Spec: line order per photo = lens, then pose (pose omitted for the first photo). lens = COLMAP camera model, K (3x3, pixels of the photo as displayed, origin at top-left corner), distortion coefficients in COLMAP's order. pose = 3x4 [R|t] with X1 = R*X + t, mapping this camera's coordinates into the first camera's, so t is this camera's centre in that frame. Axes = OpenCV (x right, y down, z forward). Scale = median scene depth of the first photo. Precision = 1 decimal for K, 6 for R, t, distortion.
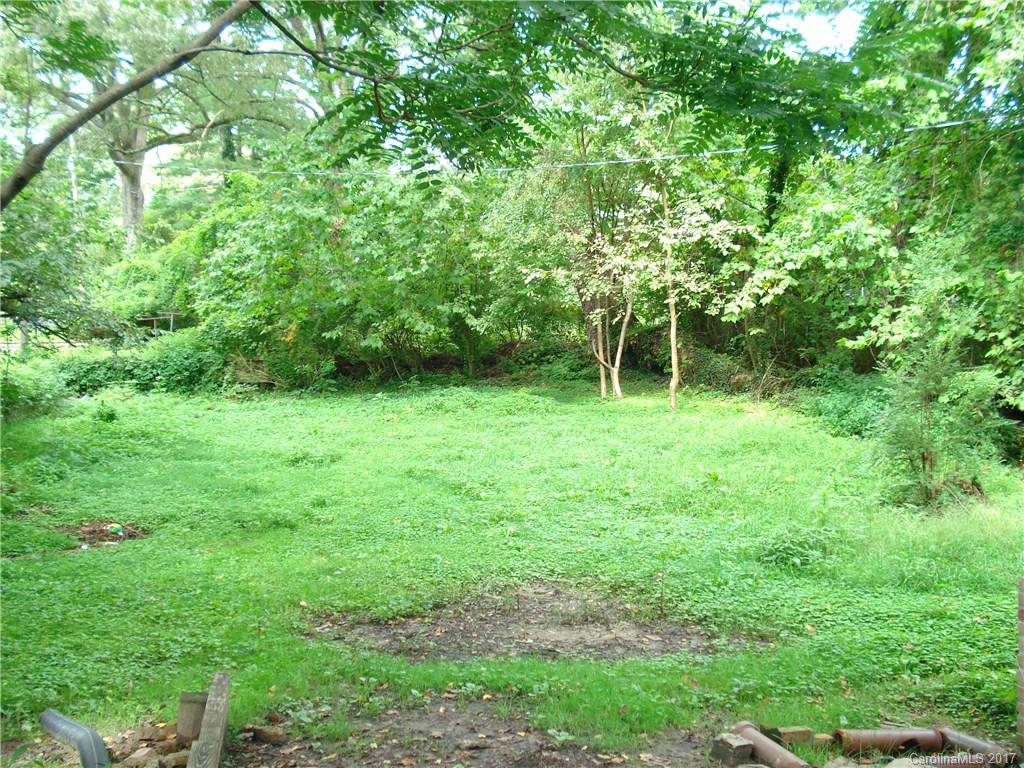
lens RADIAL K [[1179.5, 0, 512.0], [0, 1179.5, 384.0], [0, 0, 1]] dist [-0.068541, -0.079817]
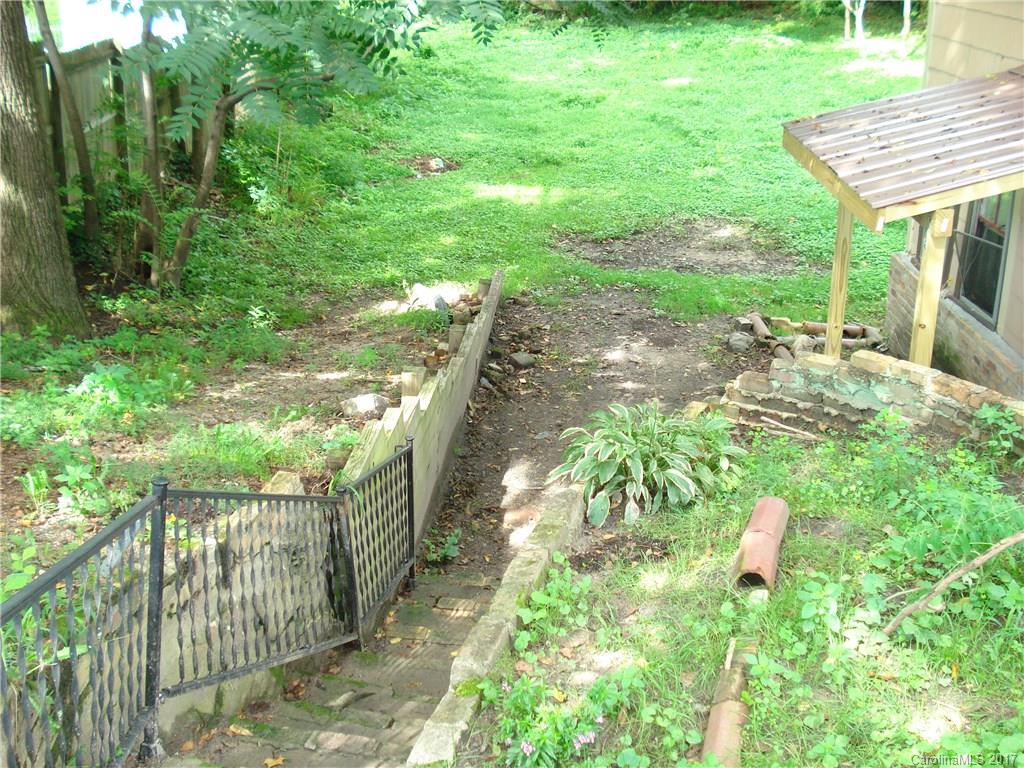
lens RADIAL K [[1179.5, 0, 512.0], [0, 1179.5, 384.0], [0, 0, 1]] dist [-0.068541, -0.079817]
pose [[0.968075, 0.089812, -0.234019, 0.116384], [-0.004445, 0.939610, 0.342217, -0.115433], [0.250622, -0.330251, 0.910013, -0.397850]]
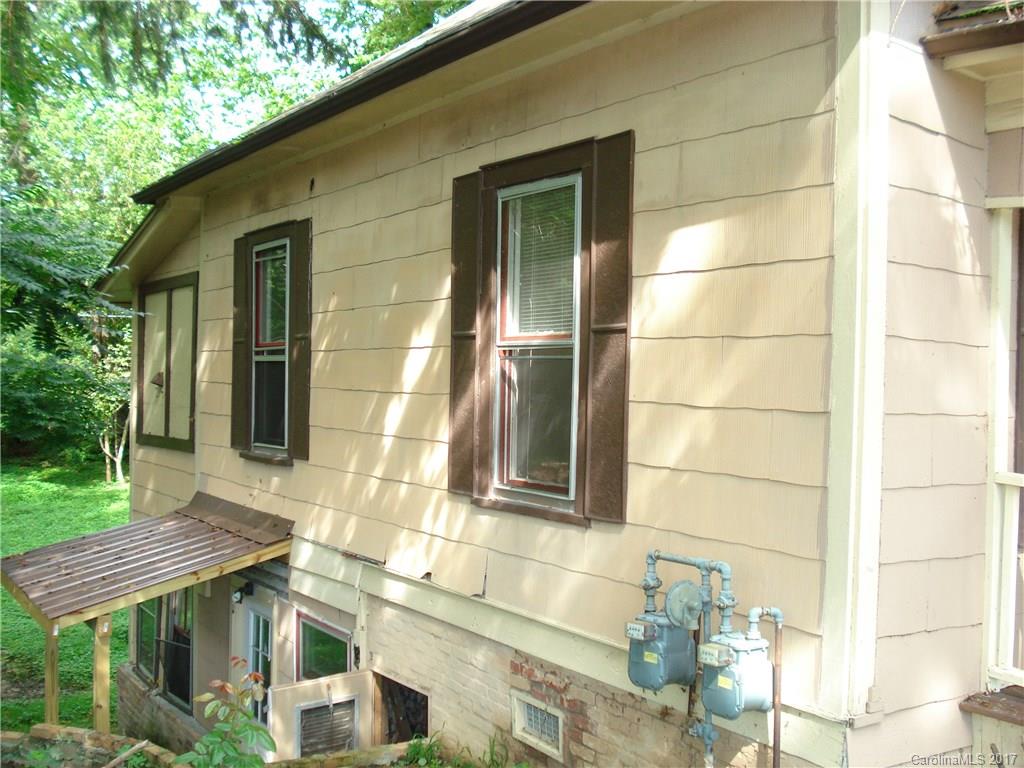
lens RADIAL K [[1179.5, 0, 512.0], [0, 1179.5, 384.0], [0, 0, 1]] dist [-0.068541, -0.079817]
pose [[0.947163, 0.028631, 0.319473, 0.170874], [-0.021069, 0.999411, -0.027101, -0.134788], [-0.320060, 0.018938, 0.947208, -0.572704]]
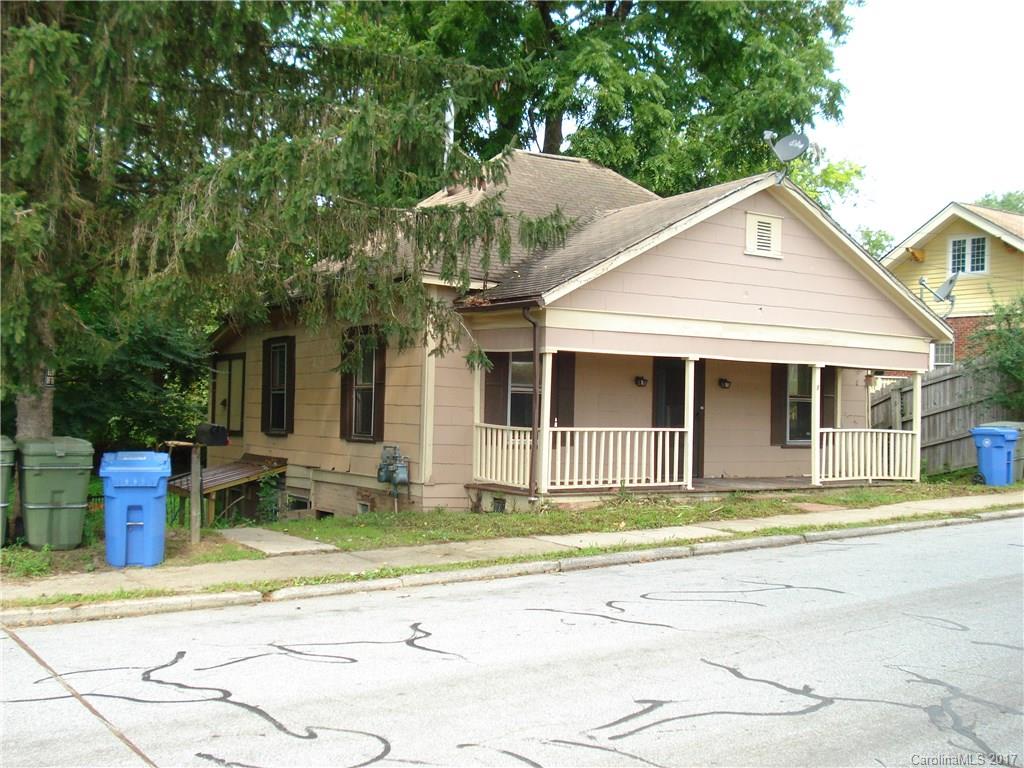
lens RADIAL K [[1145.1, 0, 512.0], [0, 1145.1, 384.0], [0, 0, 1]] dist [0.109520, -0.014827]
pose [[0.948732, 0.036708, 0.313944, 0.034361], [-0.020201, 0.998245, -0.055672, -0.084377], [-0.315436, 0.046475, 0.947808, -1.724456]]
